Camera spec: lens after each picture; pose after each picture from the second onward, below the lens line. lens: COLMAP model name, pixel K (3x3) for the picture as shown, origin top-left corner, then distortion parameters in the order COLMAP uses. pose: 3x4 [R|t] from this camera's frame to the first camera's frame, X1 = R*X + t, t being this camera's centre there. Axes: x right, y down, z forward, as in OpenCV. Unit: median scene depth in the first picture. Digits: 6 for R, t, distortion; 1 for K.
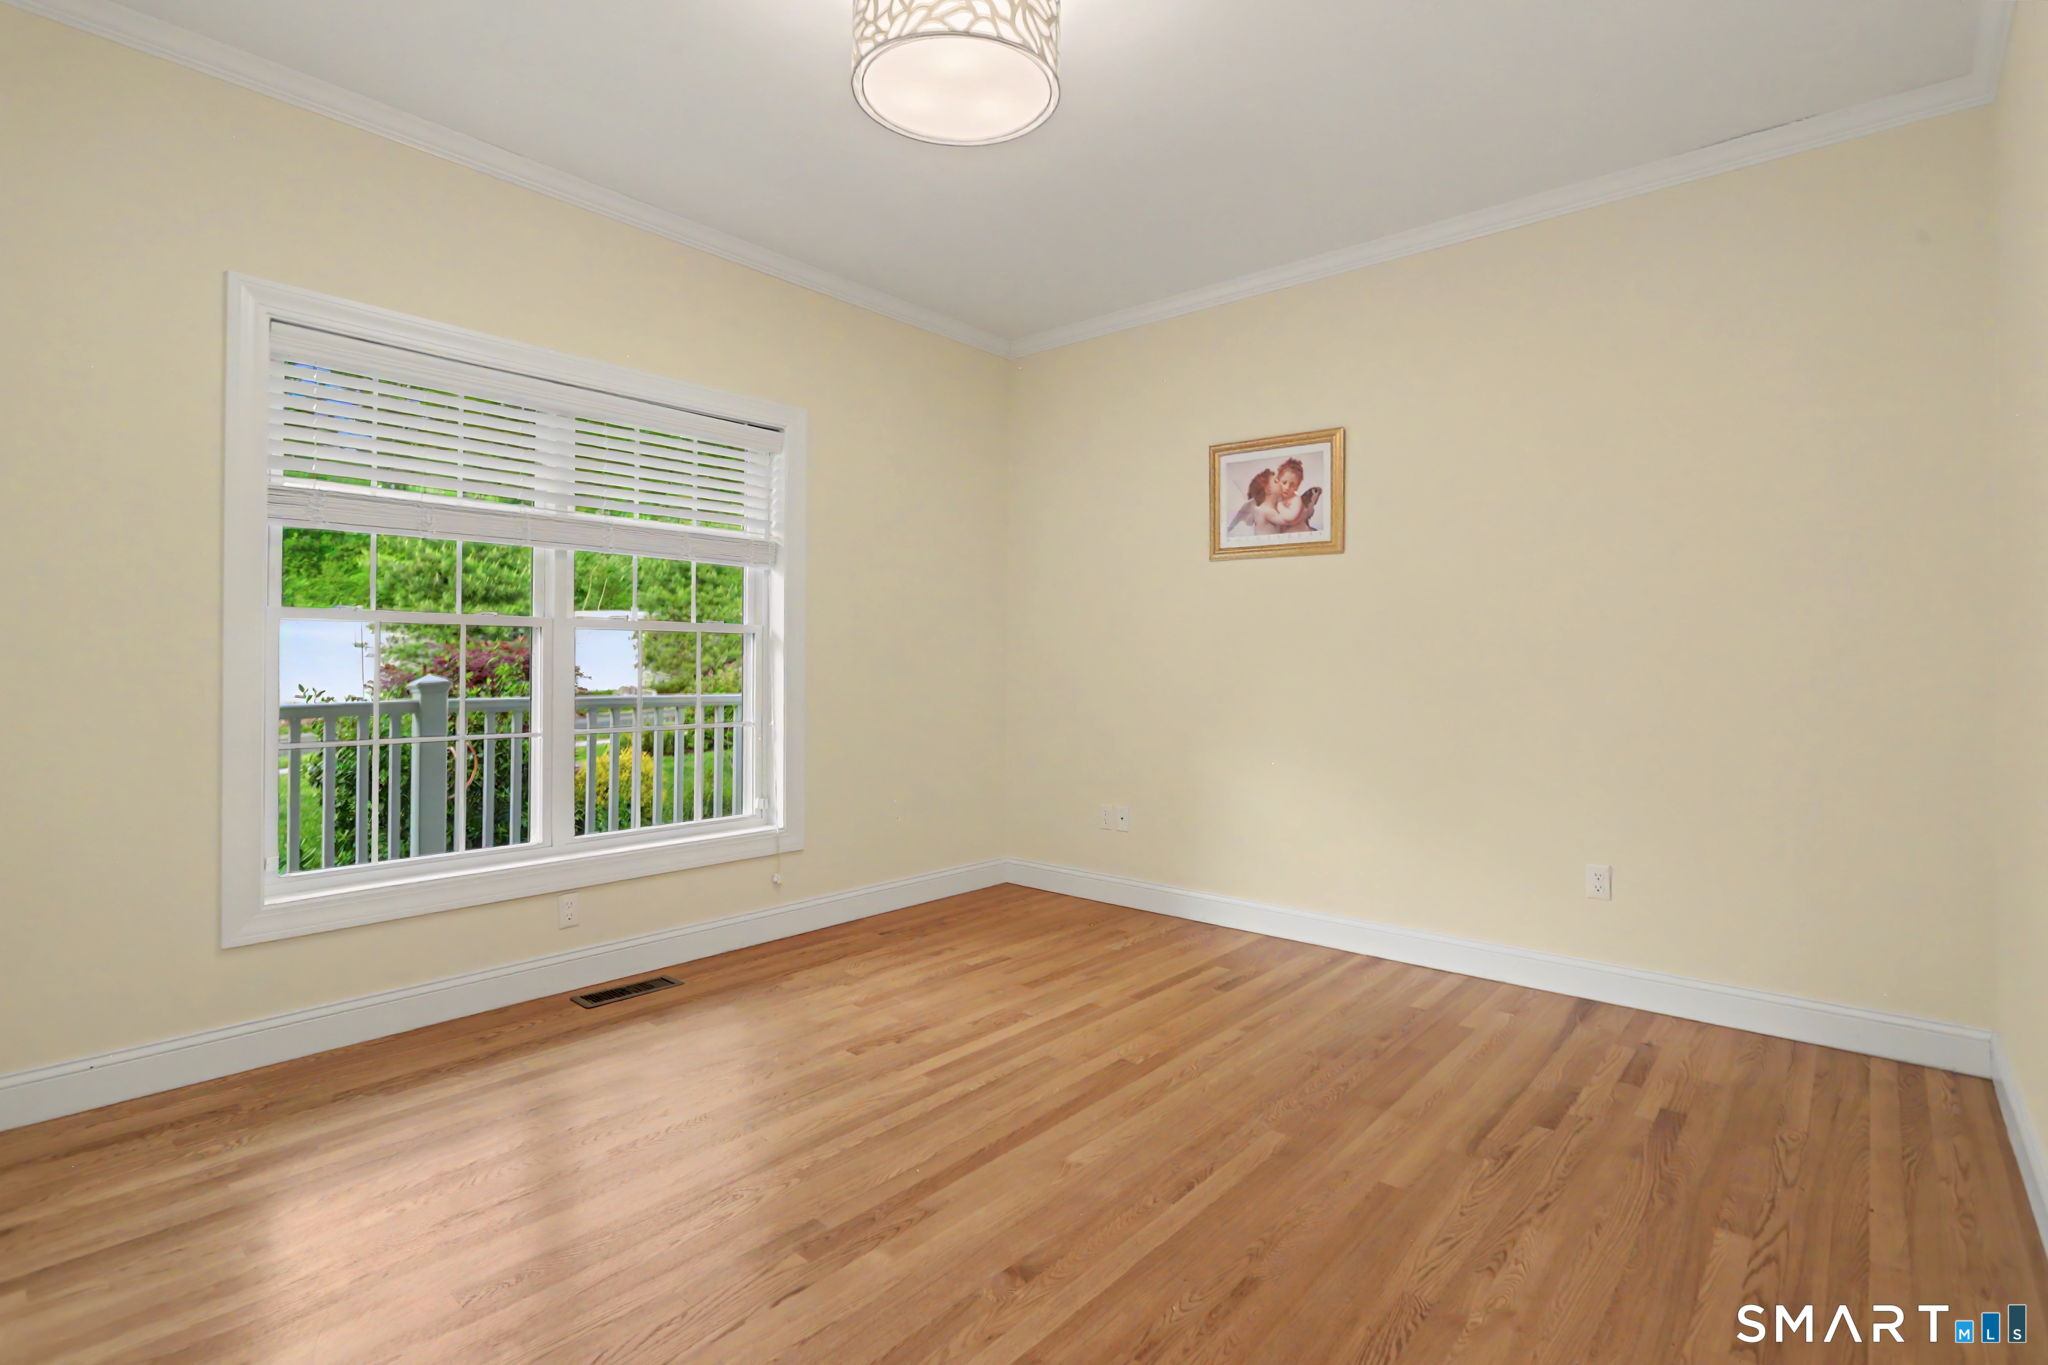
lens RADIAL K [[986.4, 0, 1010.5], [0, 986.4, 677.7], [0, 0, 1]] dist [-0.000736, 0.001099]
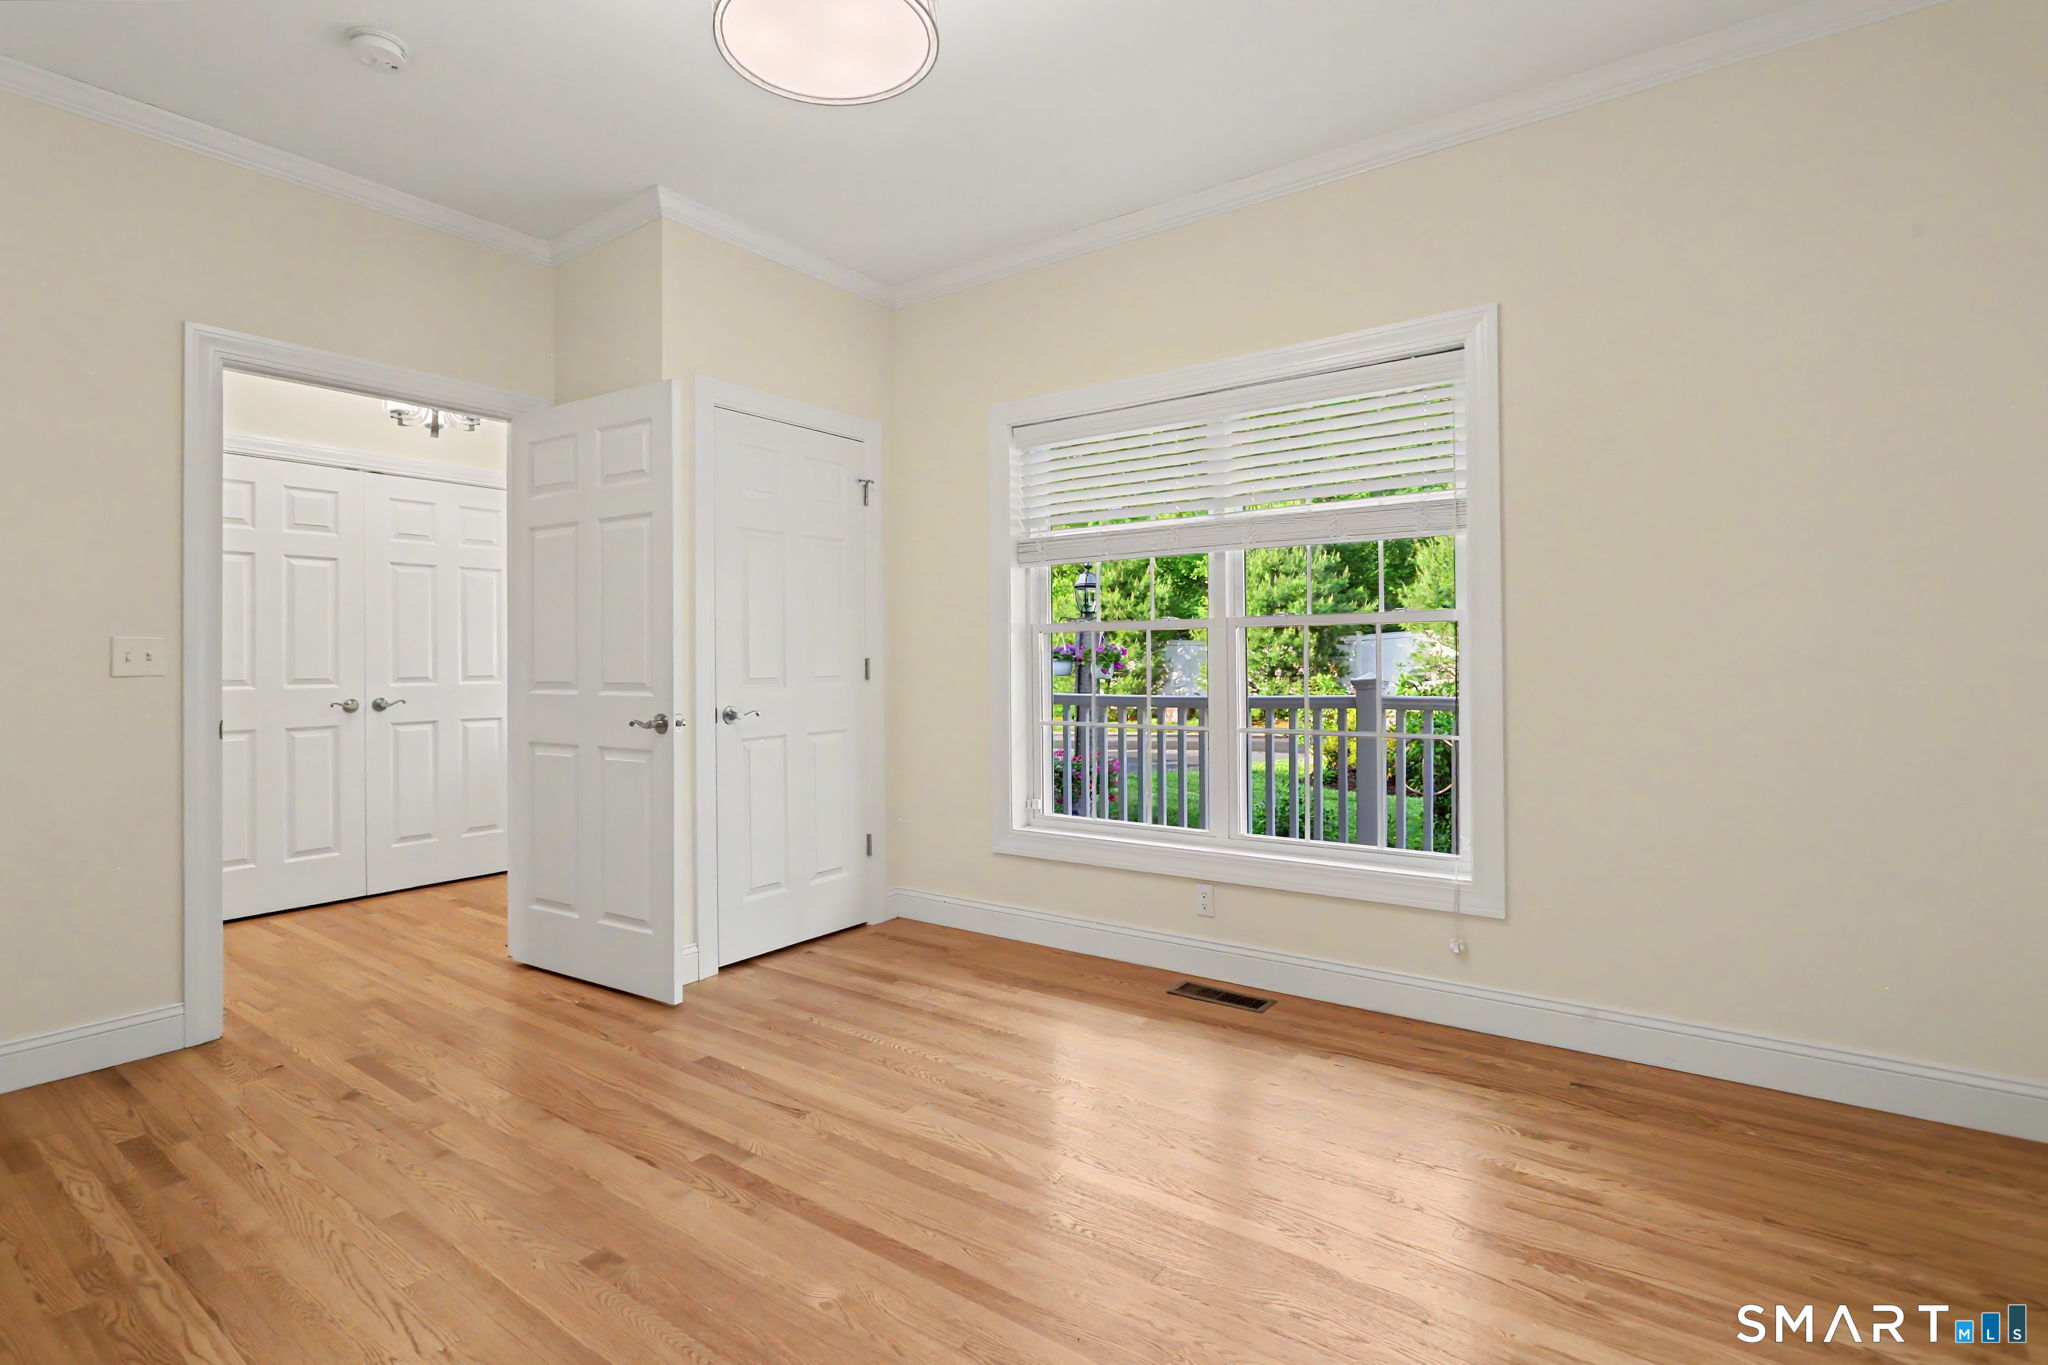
lens RADIAL K [[986.4, 0, 1011.2], [0, 986.4, 666.1], [0, 0, 1]] dist [-0.000736, 0.001099]
pose [[0.085907, 0.000026, -0.996303, 0.573194], [-0.004532, 0.999990, -0.000364, -0.009071], [0.996293, 0.004546, 0.085907, 0.712744]]
